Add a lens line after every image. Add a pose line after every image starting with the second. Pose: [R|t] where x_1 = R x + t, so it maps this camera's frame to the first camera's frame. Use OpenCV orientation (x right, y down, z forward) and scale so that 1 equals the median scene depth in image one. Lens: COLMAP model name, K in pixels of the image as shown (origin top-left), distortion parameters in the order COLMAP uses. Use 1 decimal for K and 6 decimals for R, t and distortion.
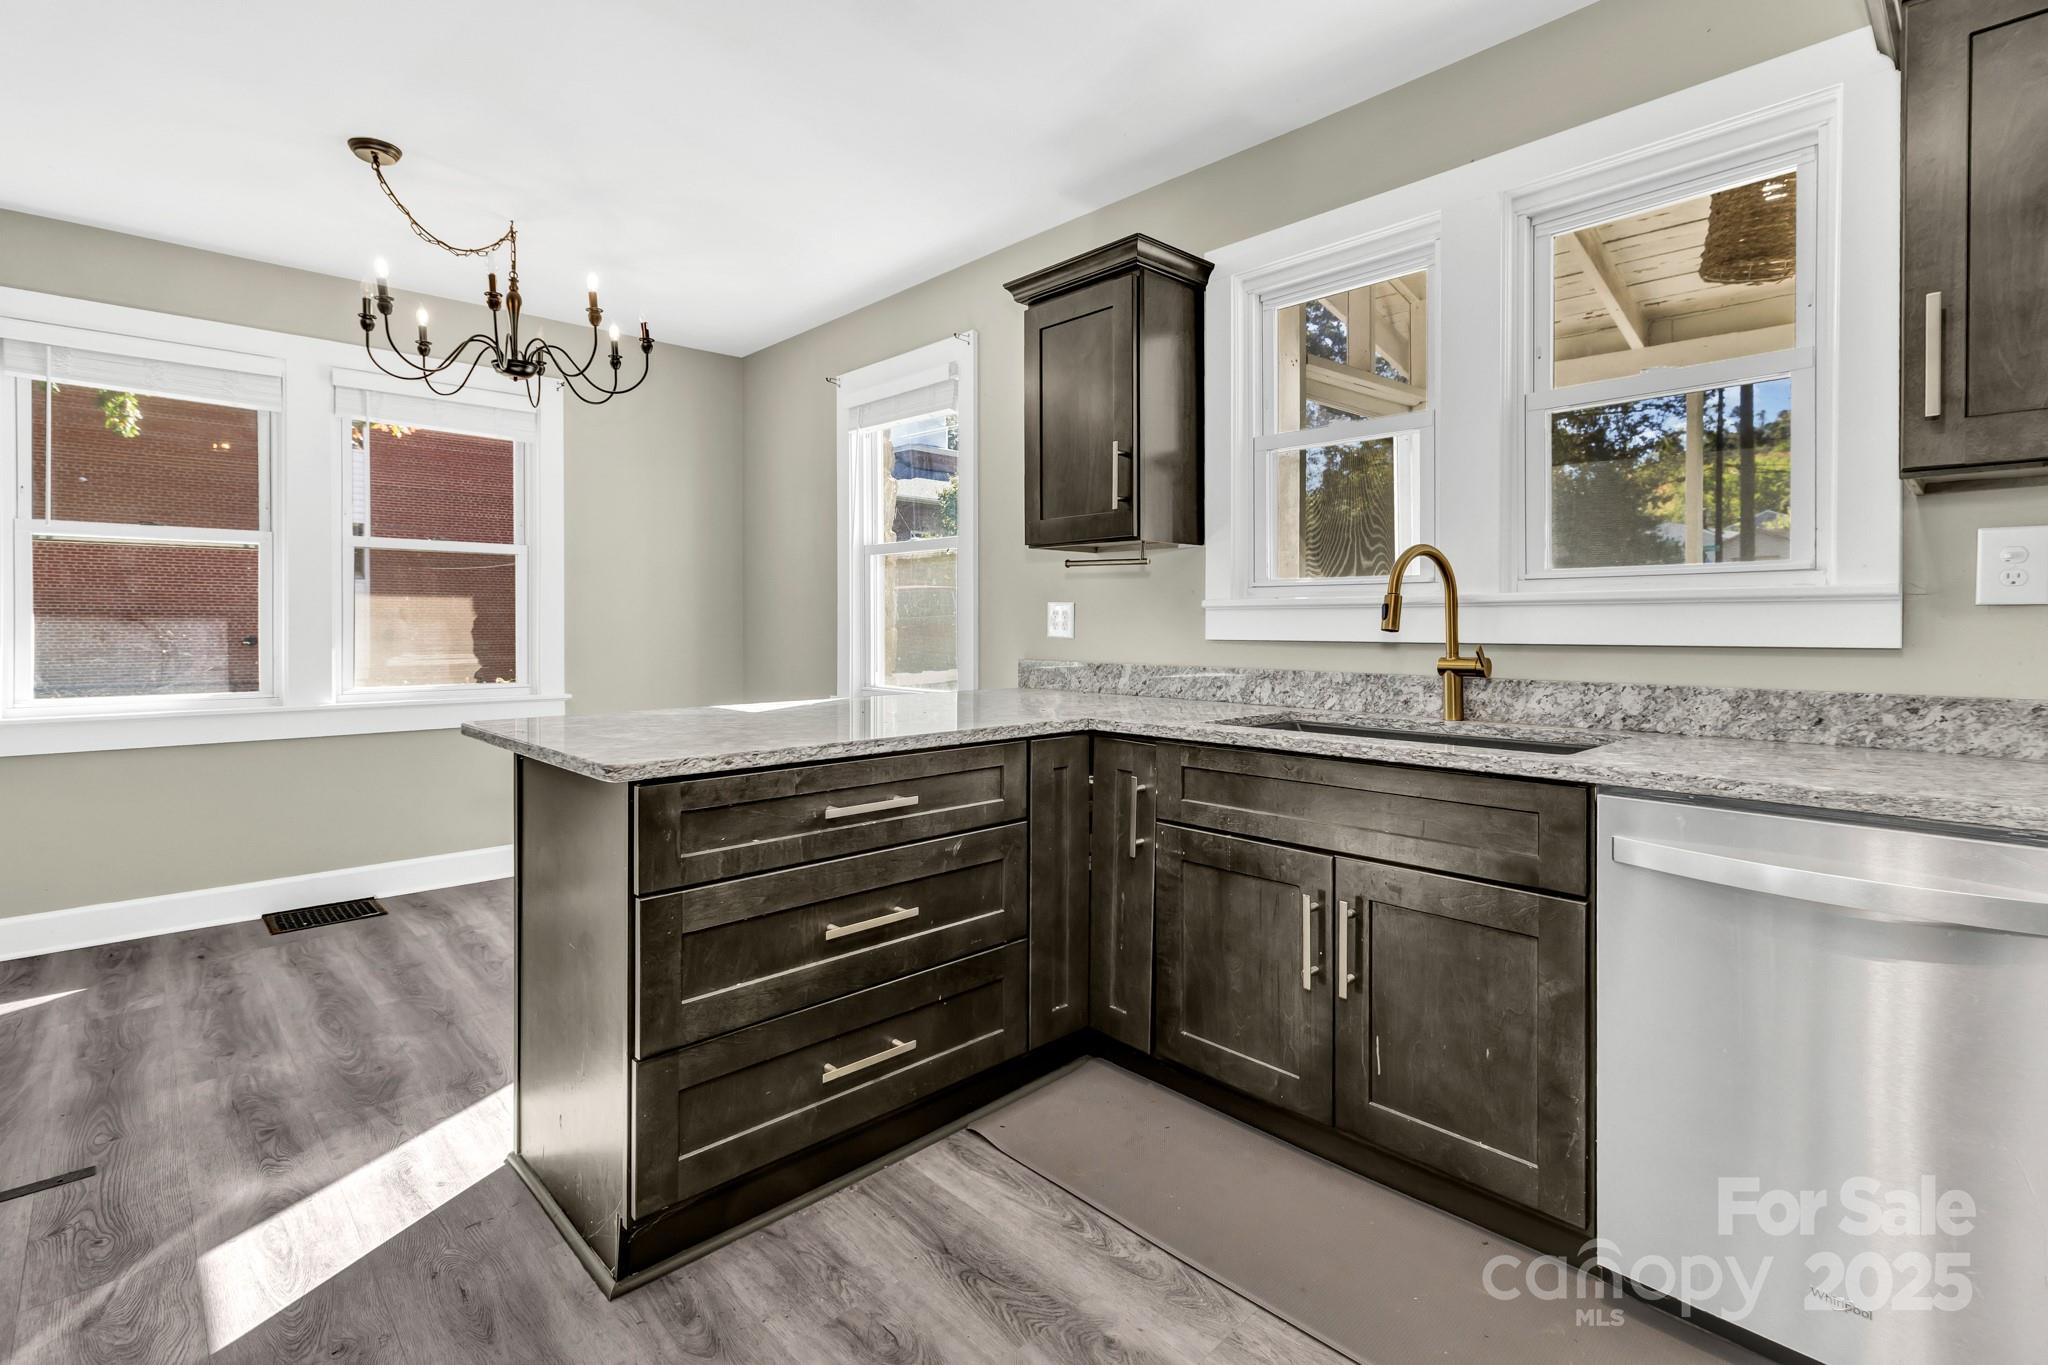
lens RADIAL K [[959.1, 0, 1051.4], [0, 959.1, 625.4], [0, 0, 1]] dist [0.007929, -0.001782]
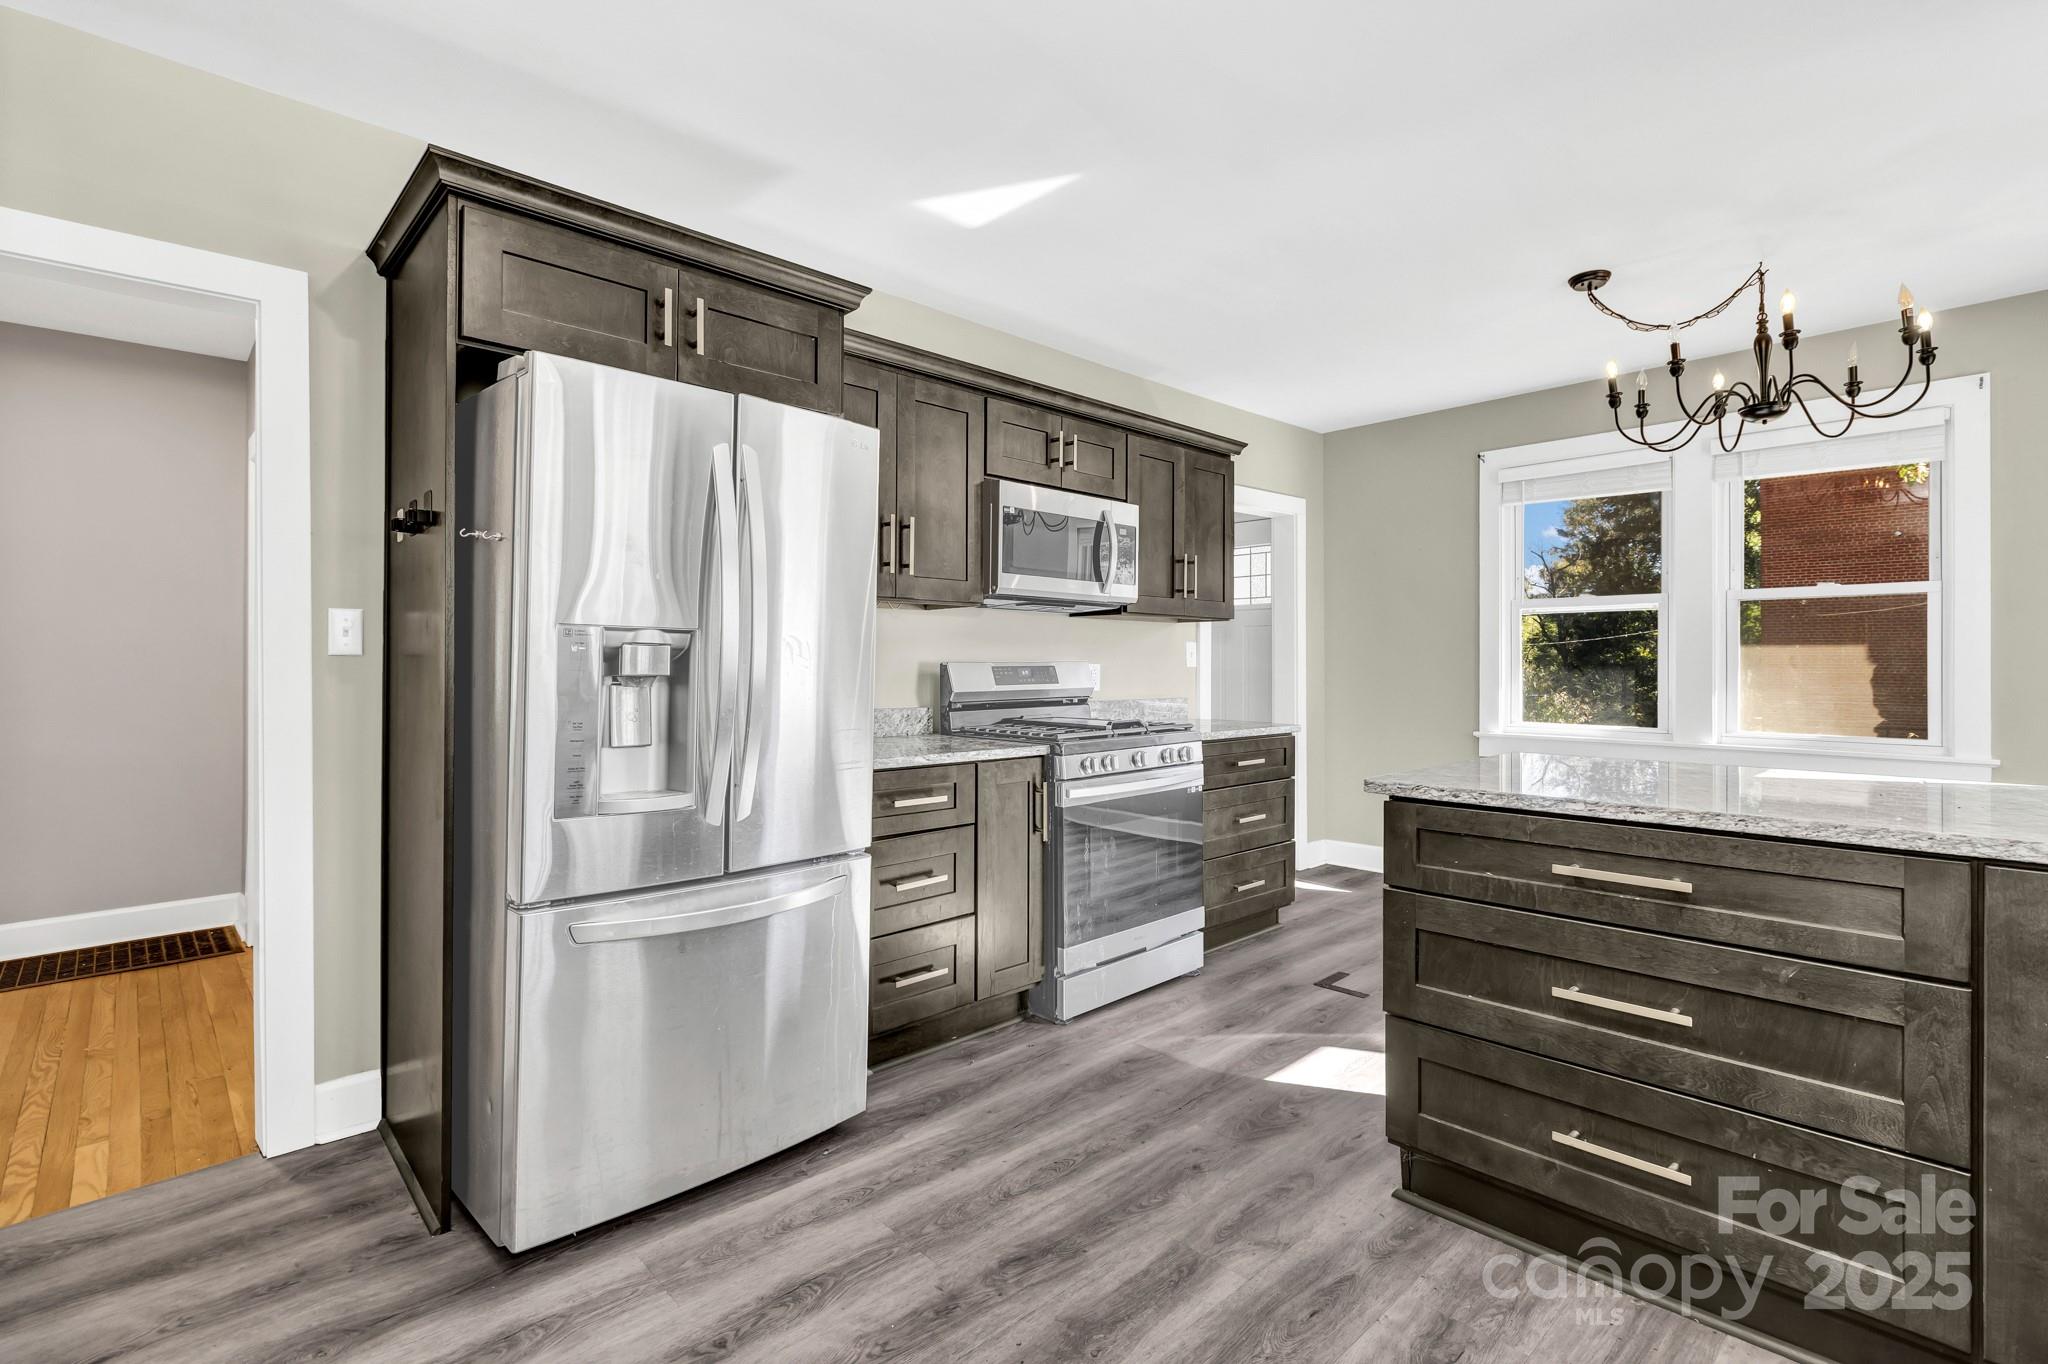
lens RADIAL K [[959.1, 0, 1033.5], [0, 959.1, 668.2], [0, 0, 1]] dist [0.007929, -0.001782]
pose [[-0.006542, 0.001103, -0.999978, 0.506705], [-0.004621, 0.999989, 0.001133, -0.005206], [0.999968, 0.004628, -0.006537, 0.314765]]
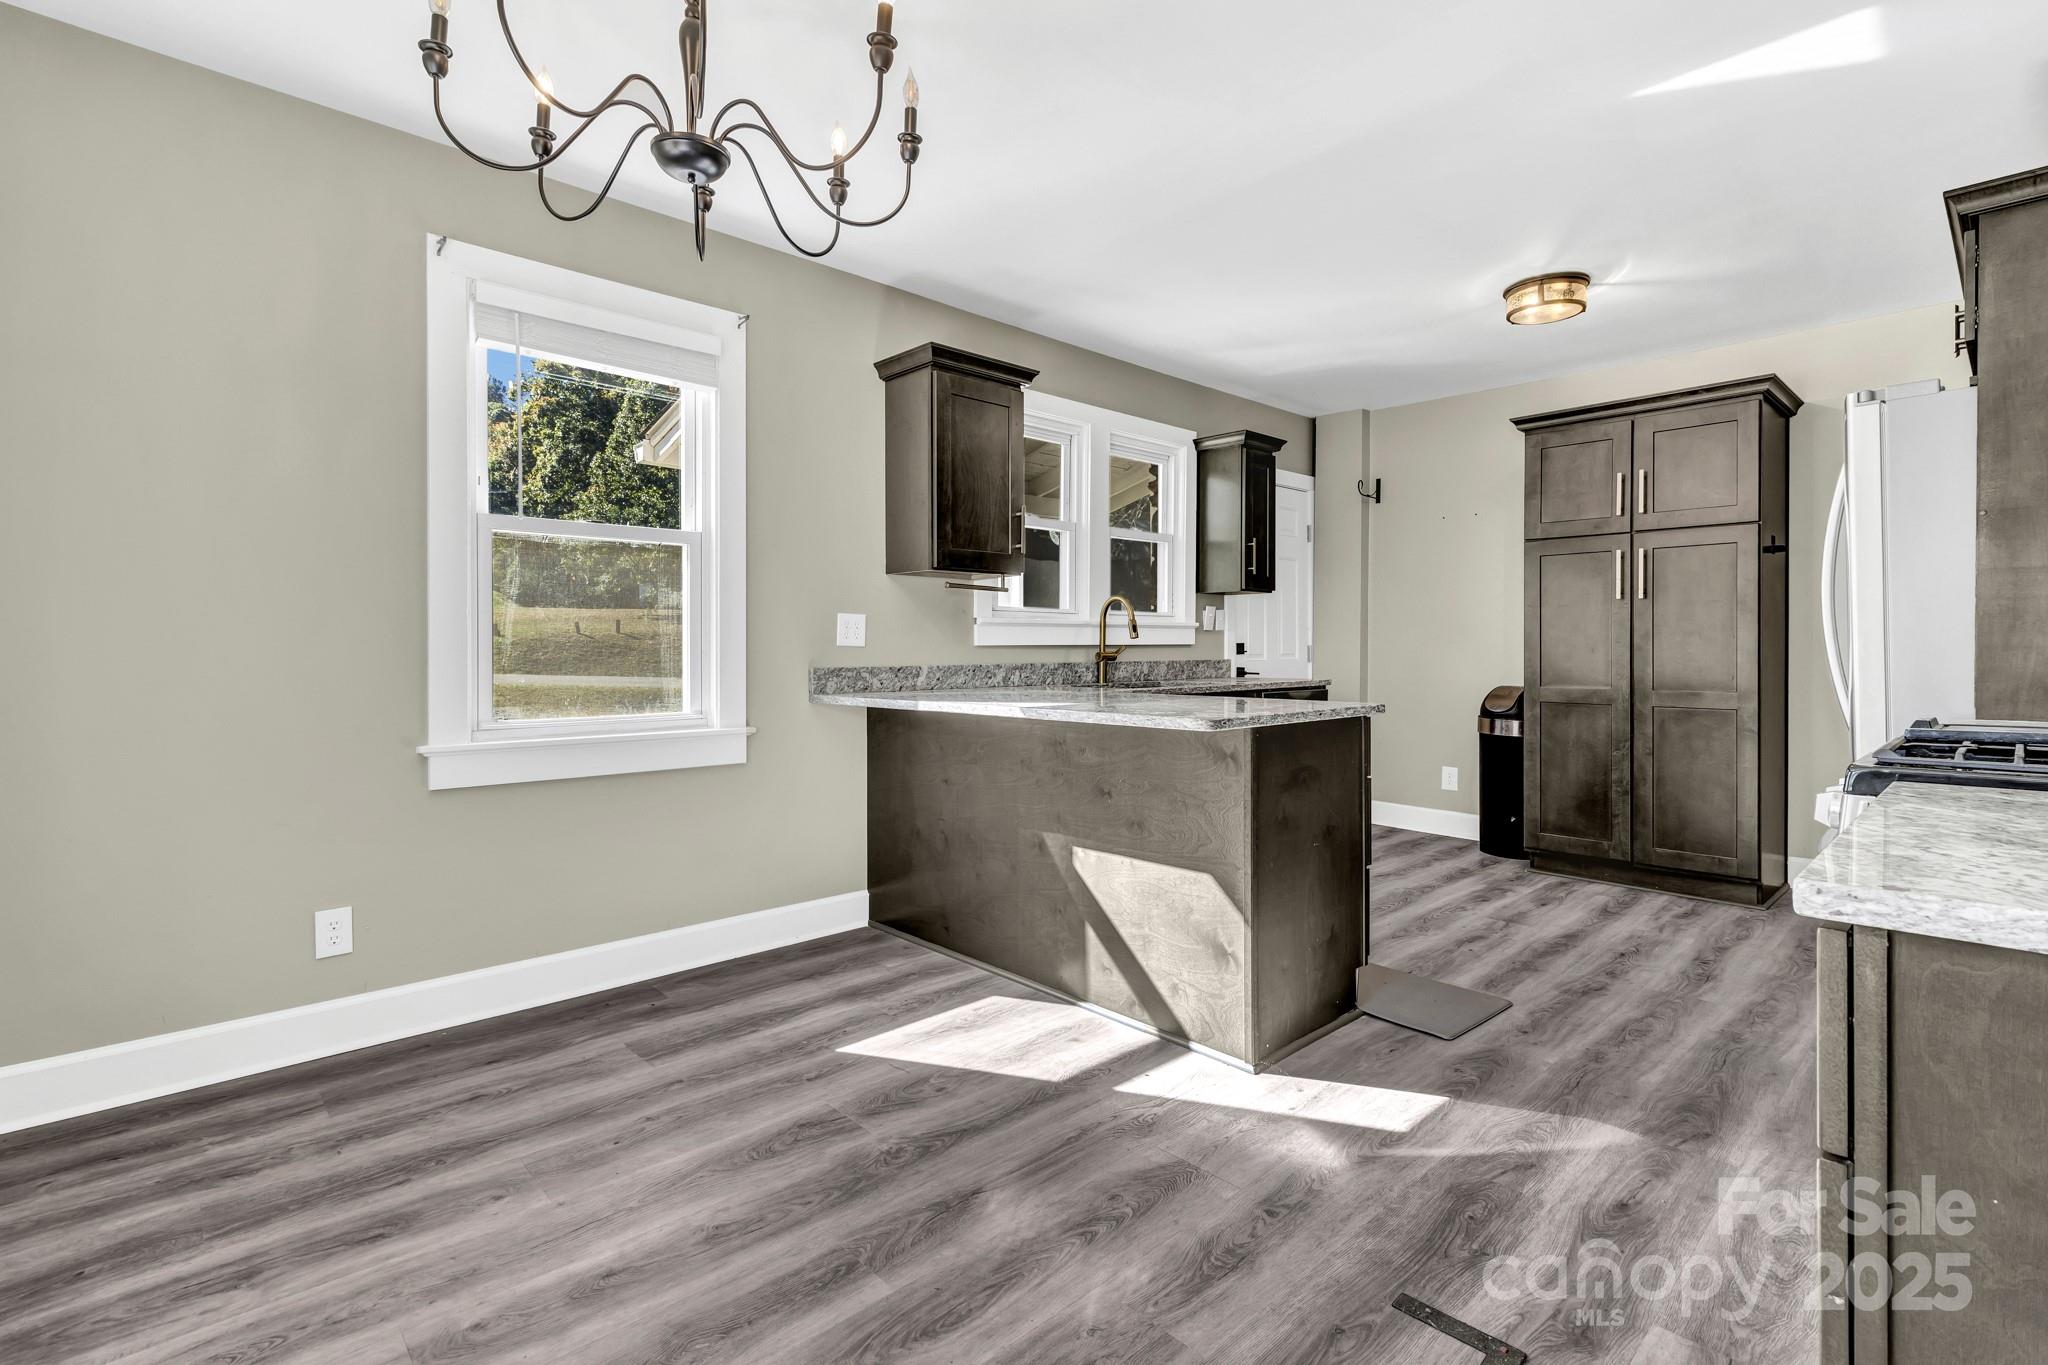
lens RADIAL K [[959.1, 0, 1020.2], [0, 959.1, 647.6], [0, 0, 1]] dist [0.007929, -0.001782]
pose [[0.015733, -0.001099, 0.999876, -1.315280], [0.007071, 0.999975, 0.000988, 0.018054], [-0.999851, 0.007055, 0.015741, 0.952503]]
